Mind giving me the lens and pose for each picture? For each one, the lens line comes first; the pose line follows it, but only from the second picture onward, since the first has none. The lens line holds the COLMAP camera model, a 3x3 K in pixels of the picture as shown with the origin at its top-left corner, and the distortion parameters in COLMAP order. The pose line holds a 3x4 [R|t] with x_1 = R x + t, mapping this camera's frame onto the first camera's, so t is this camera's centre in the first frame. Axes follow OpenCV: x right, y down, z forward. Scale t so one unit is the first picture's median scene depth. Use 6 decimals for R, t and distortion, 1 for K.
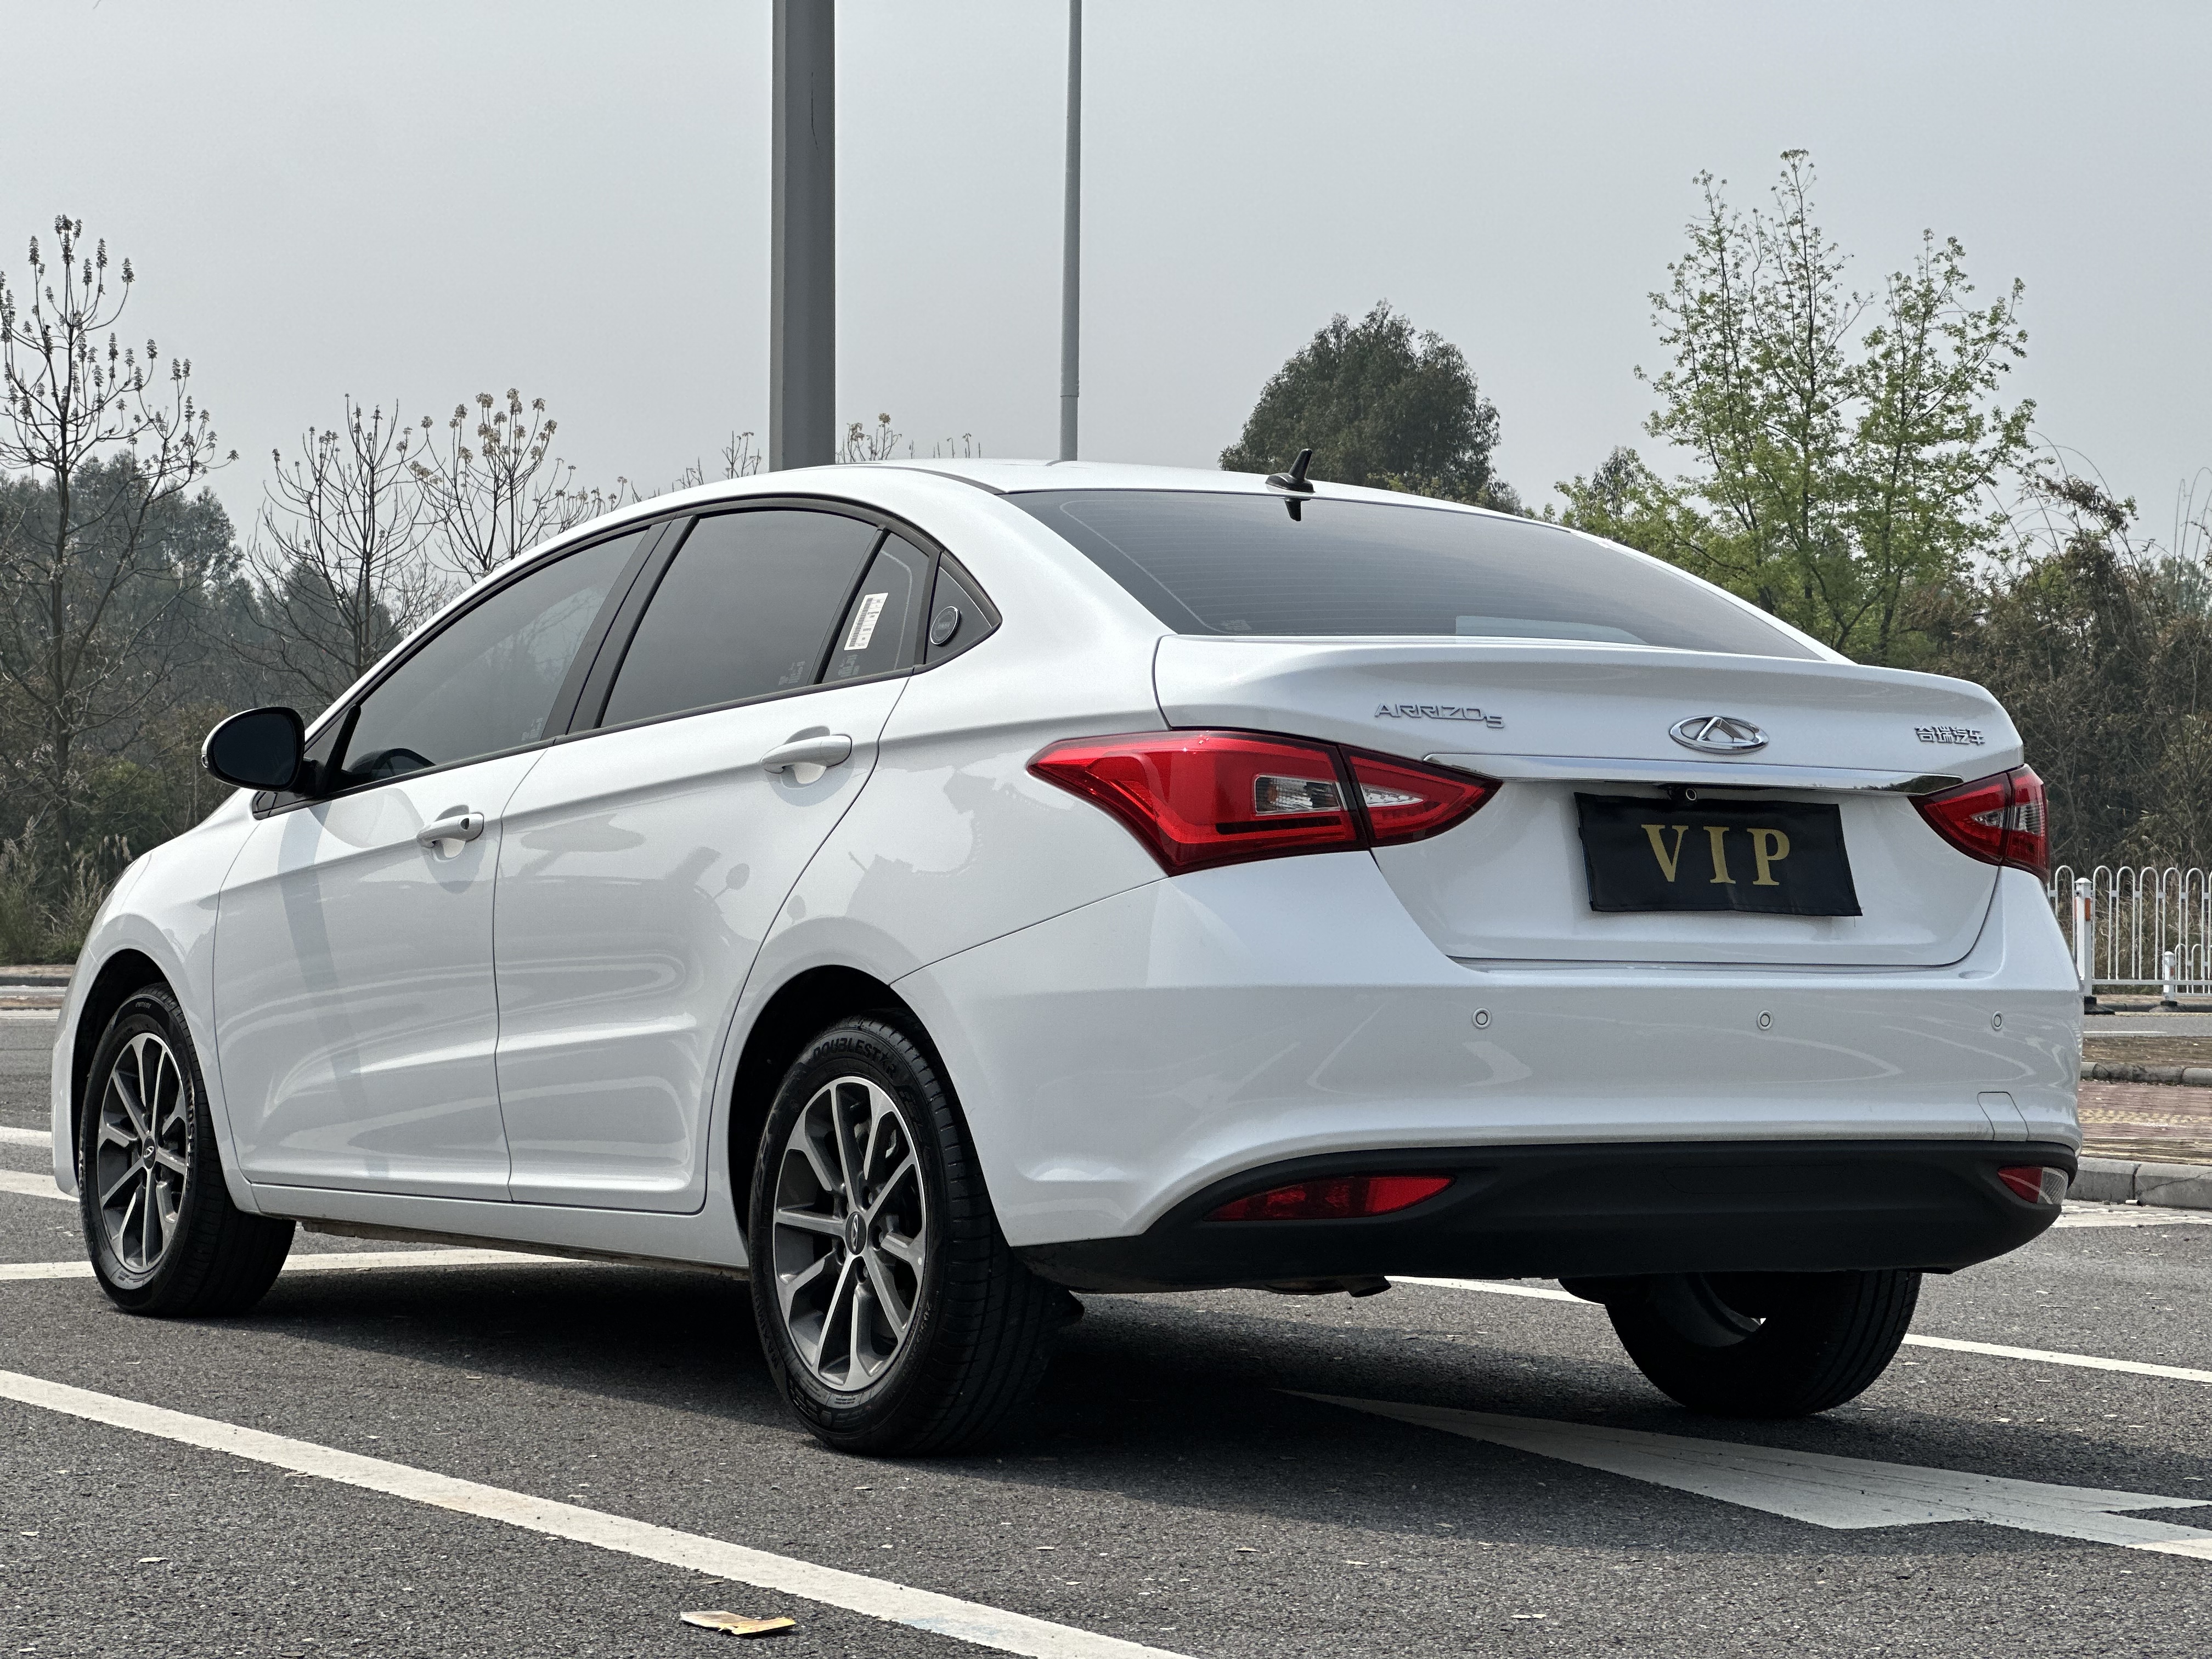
lens RADIAL K [[4899.9, 0, 1106.0], [0, 4899.9, 829.5], [0, 0, 1]] dist [-0.077663, -0.137084]
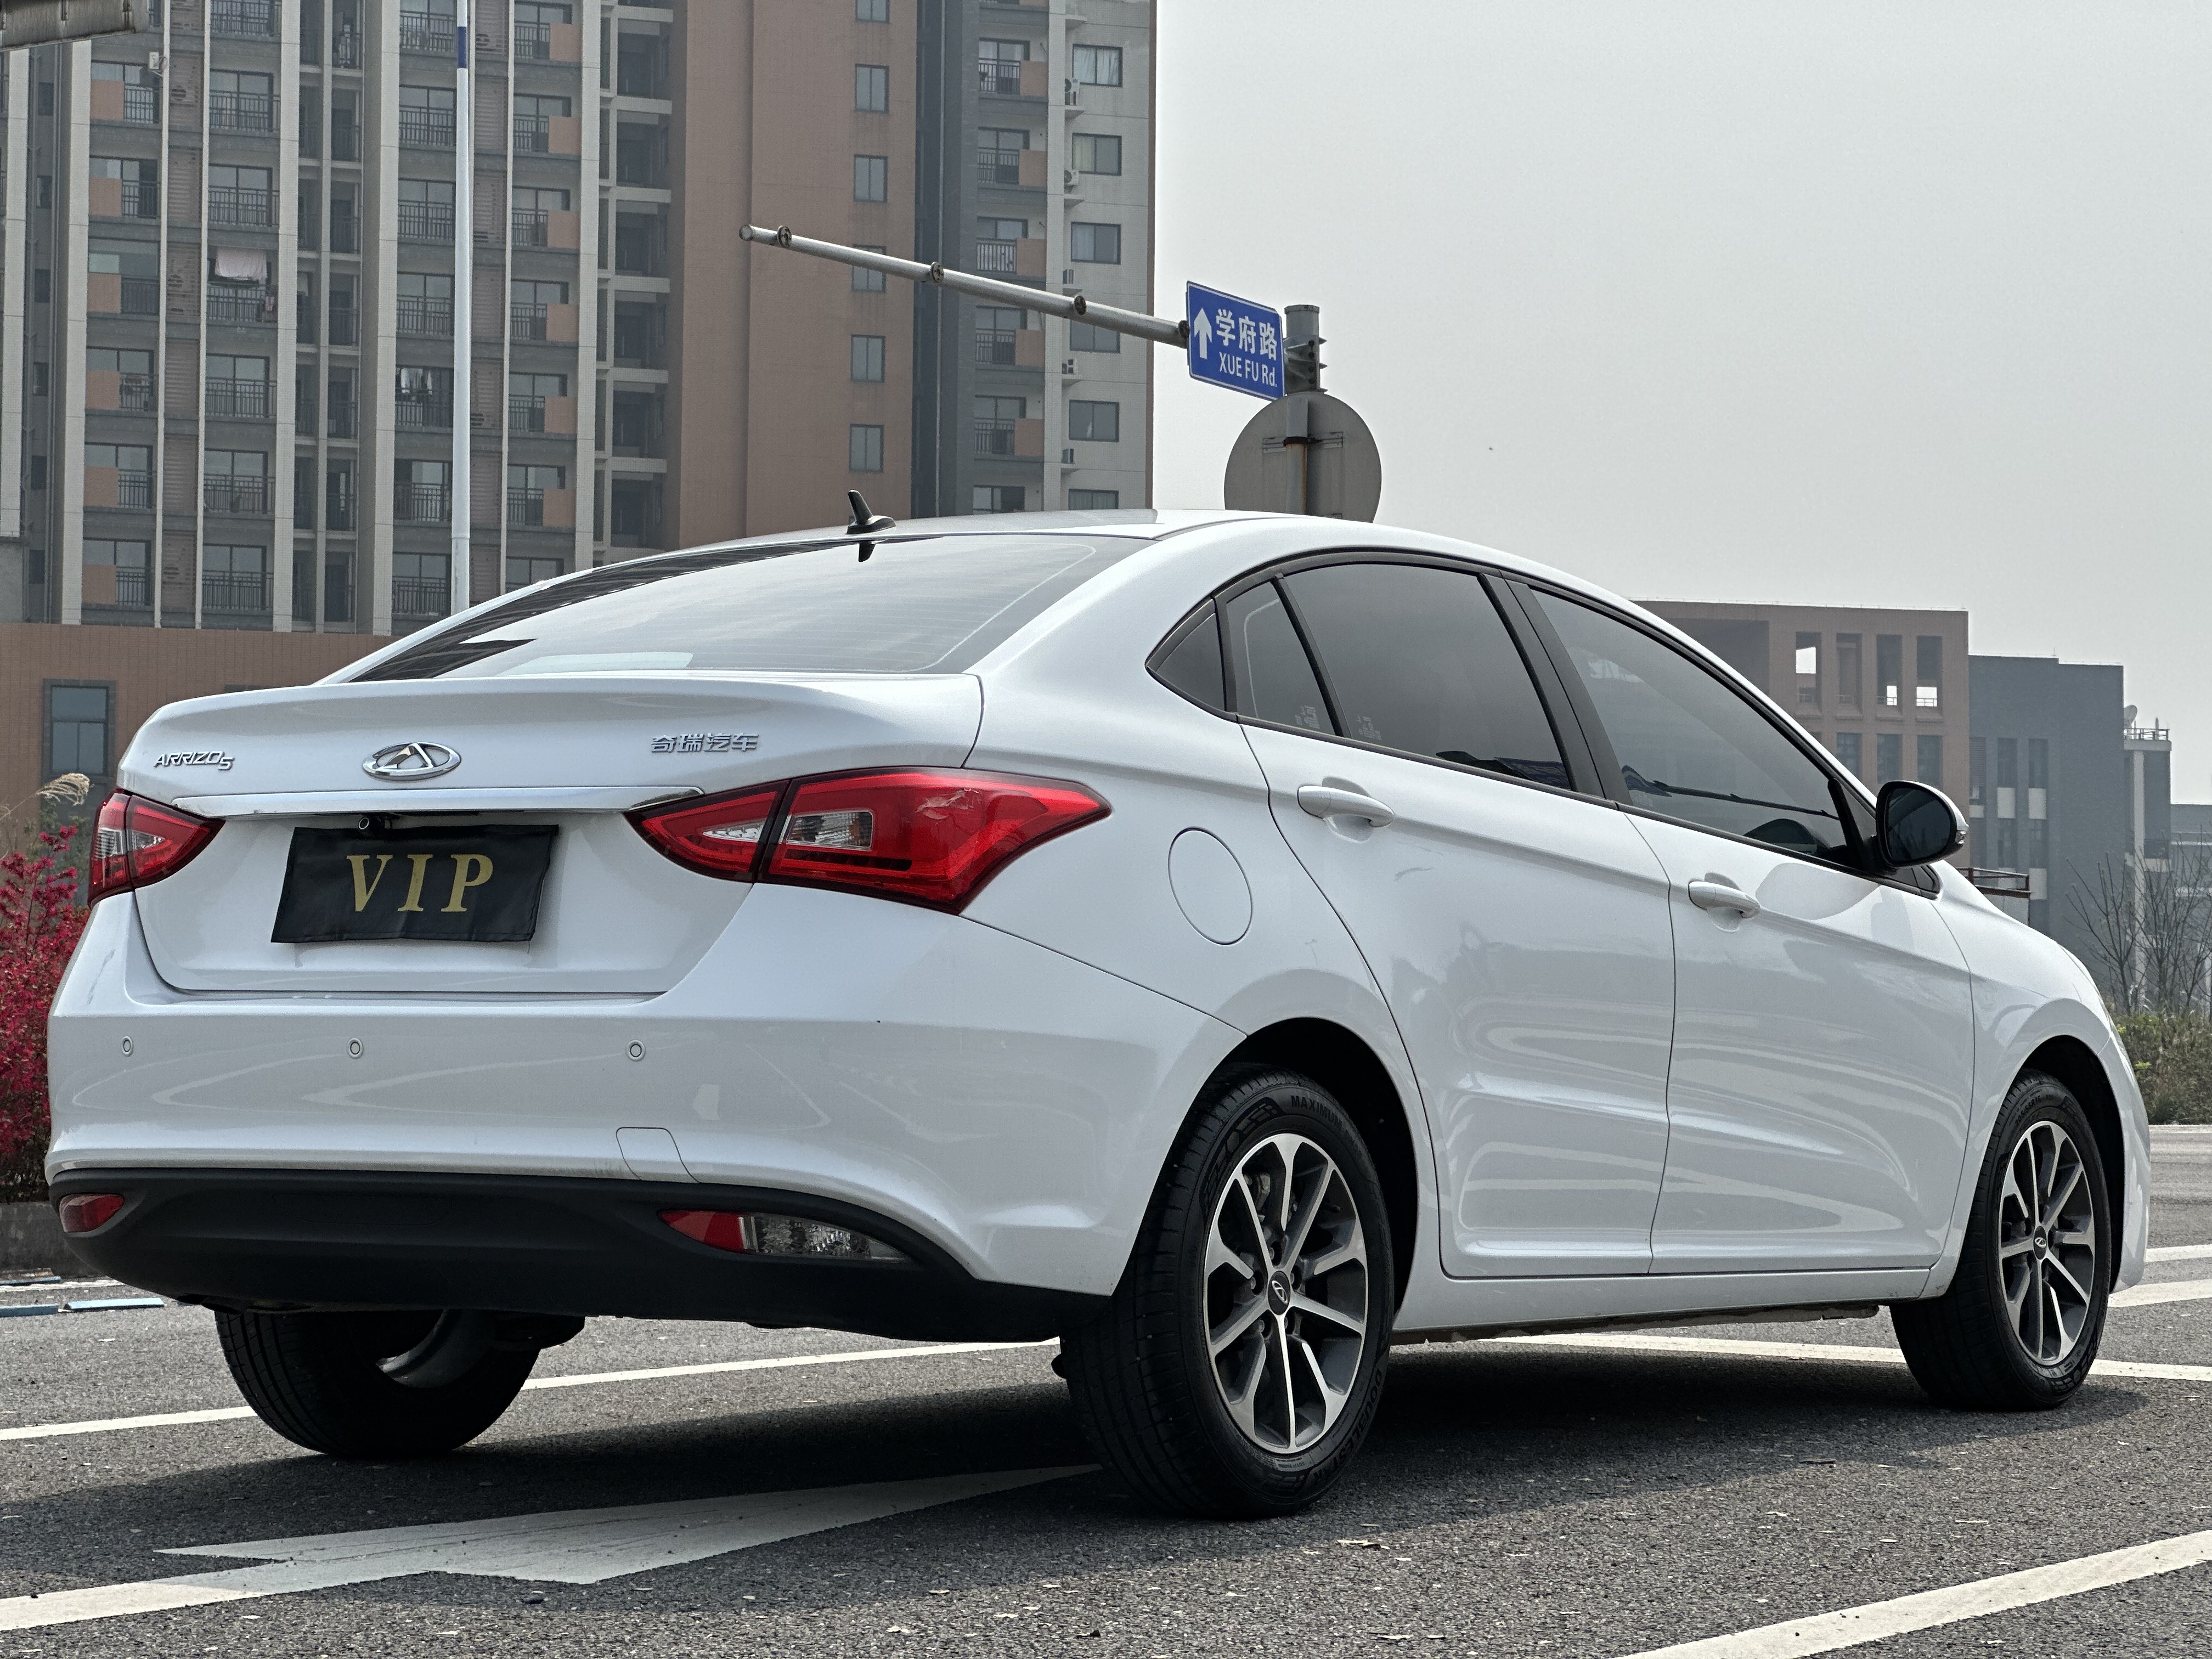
lens RADIAL K [[4899.9, 0, 1106.0], [0, 4899.9, 829.5], [0, 0, 1]] dist [-0.077663, -0.137084]
pose [[0.420525, -0.047548, -0.906034, 1.092050], [0.015420, 0.998856, -0.045263, 0.041809], [0.907150, 0.005063, 0.420778, 0.712825]]
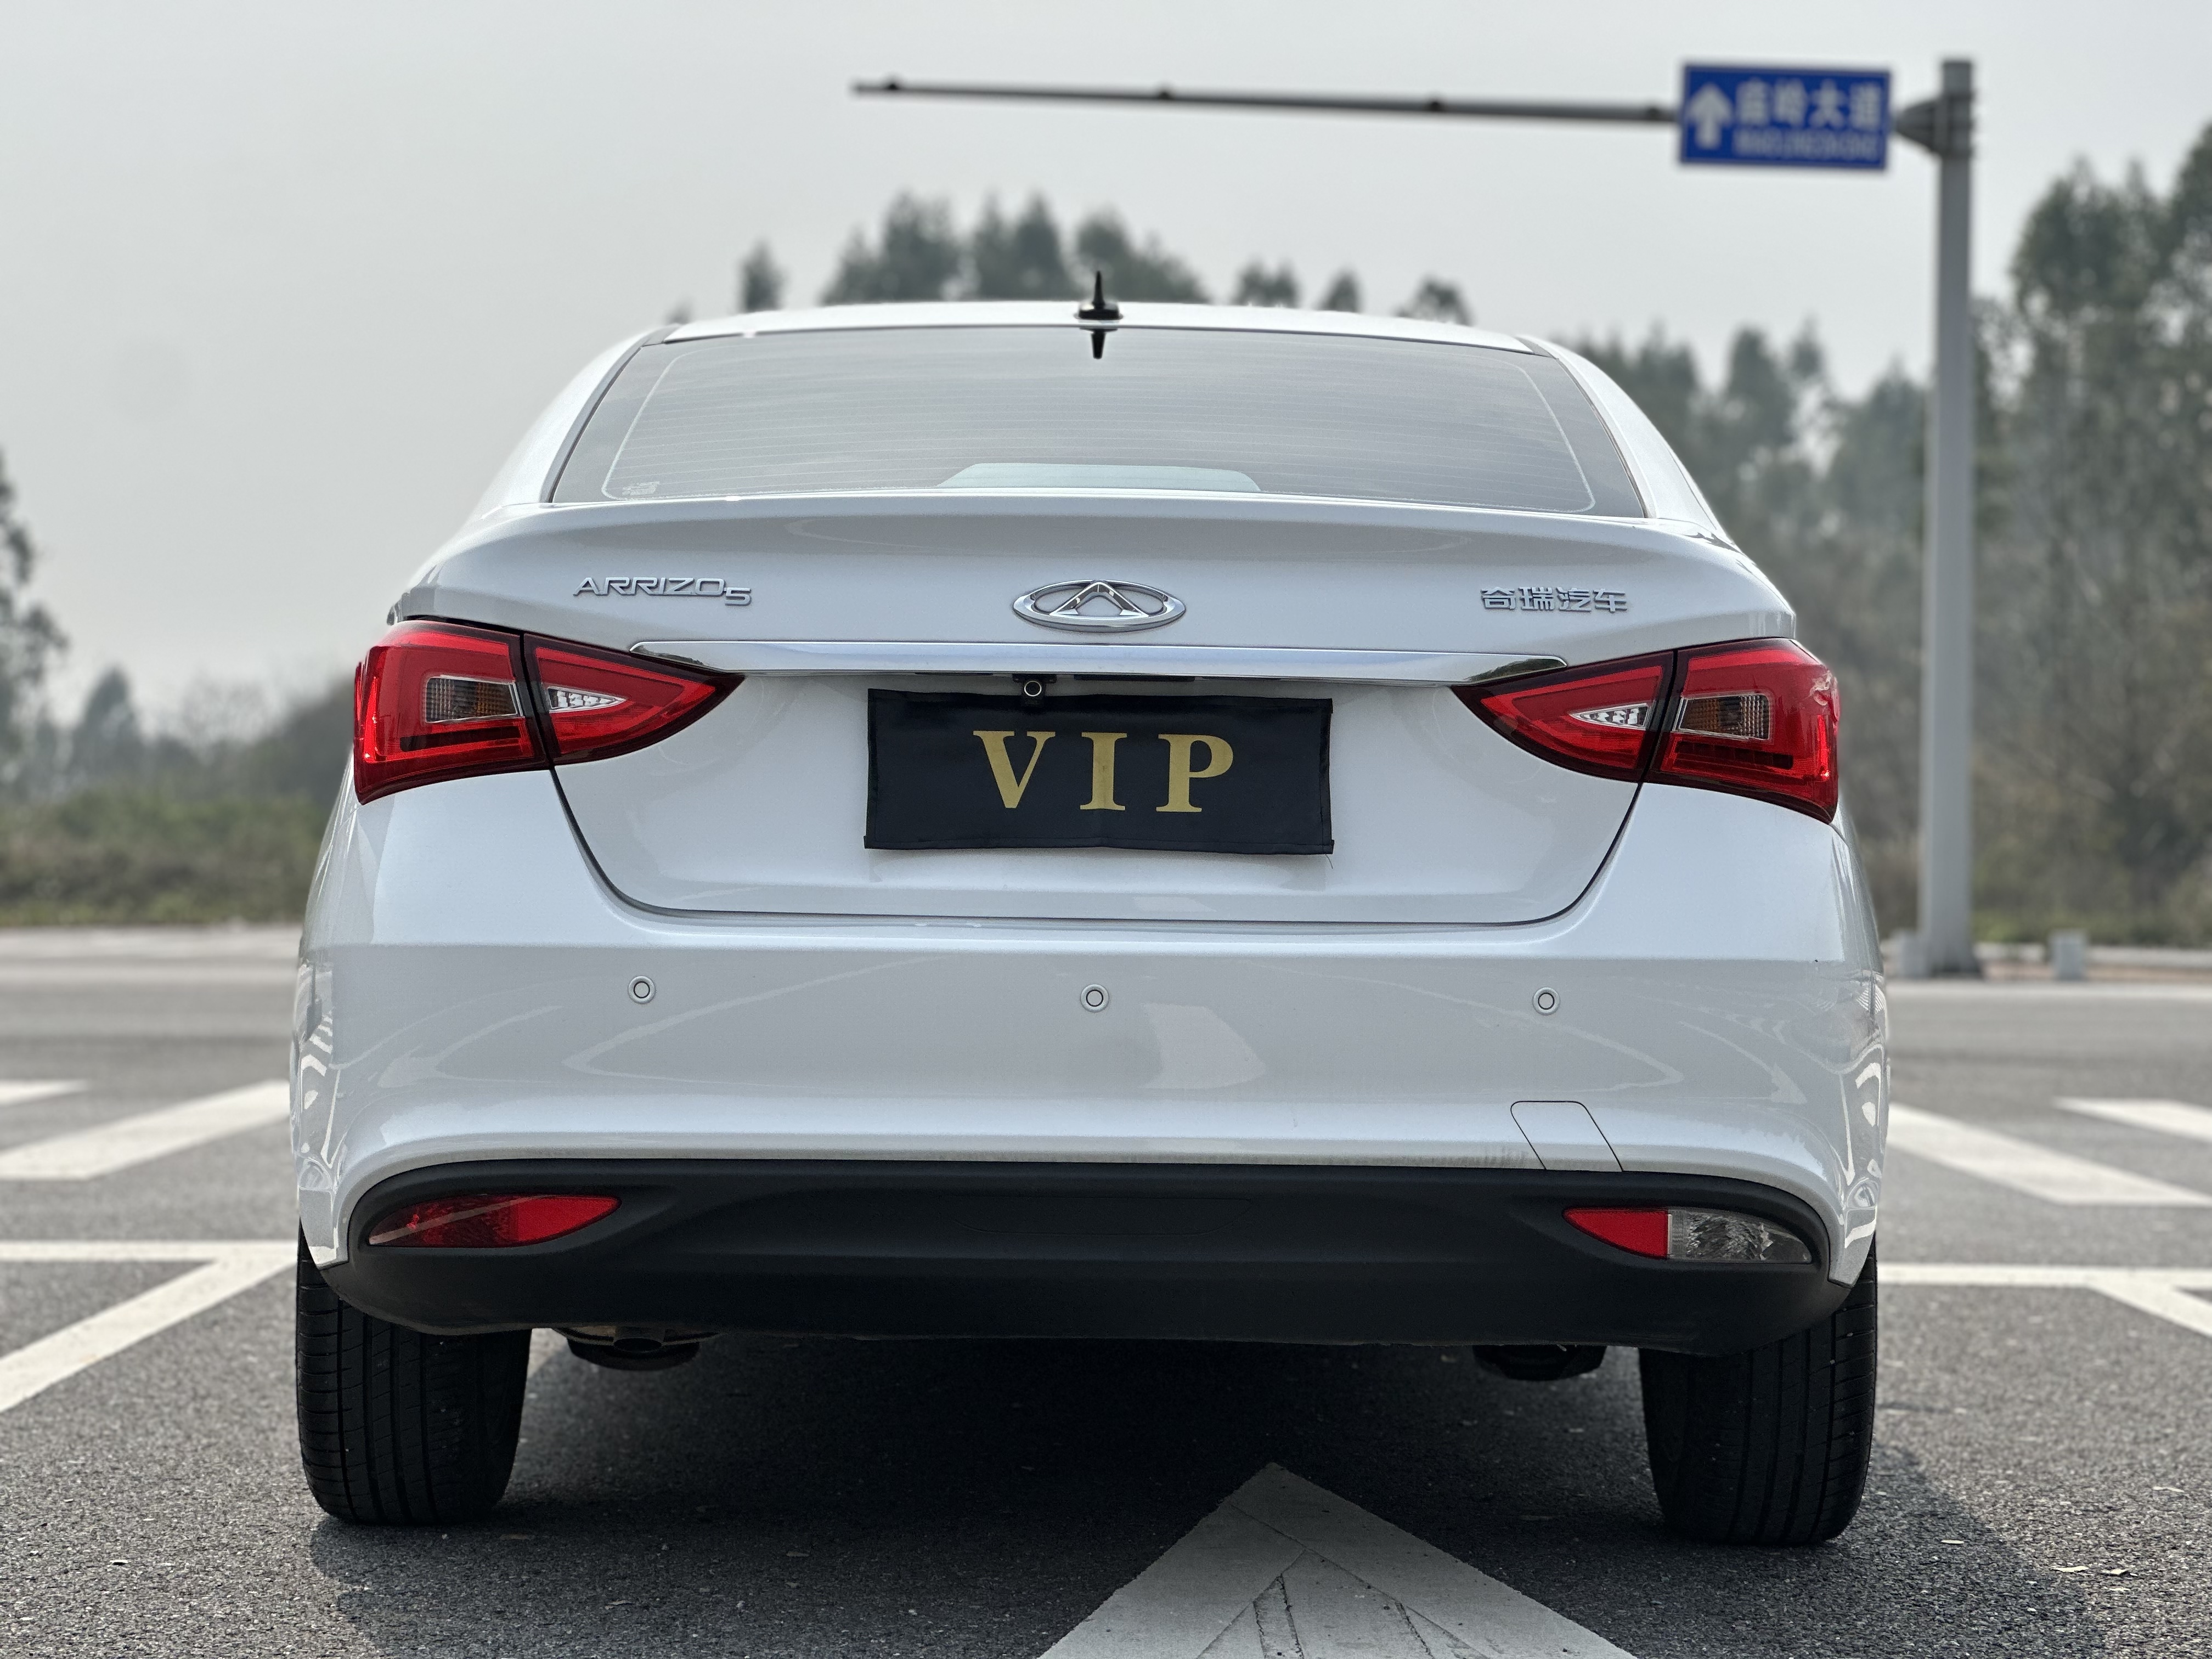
lens RADIAL K [[4899.9, 0, 1106.0], [0, 4899.9, 829.5], [0, 0, 1]] dist [-0.077663, -0.137084]
pose [[0.861812, -0.006999, -0.507179, 0.500797], [0.010132, 0.999943, 0.003419, 0.011510], [0.507127, -0.008085, 0.861834, 0.369450]]
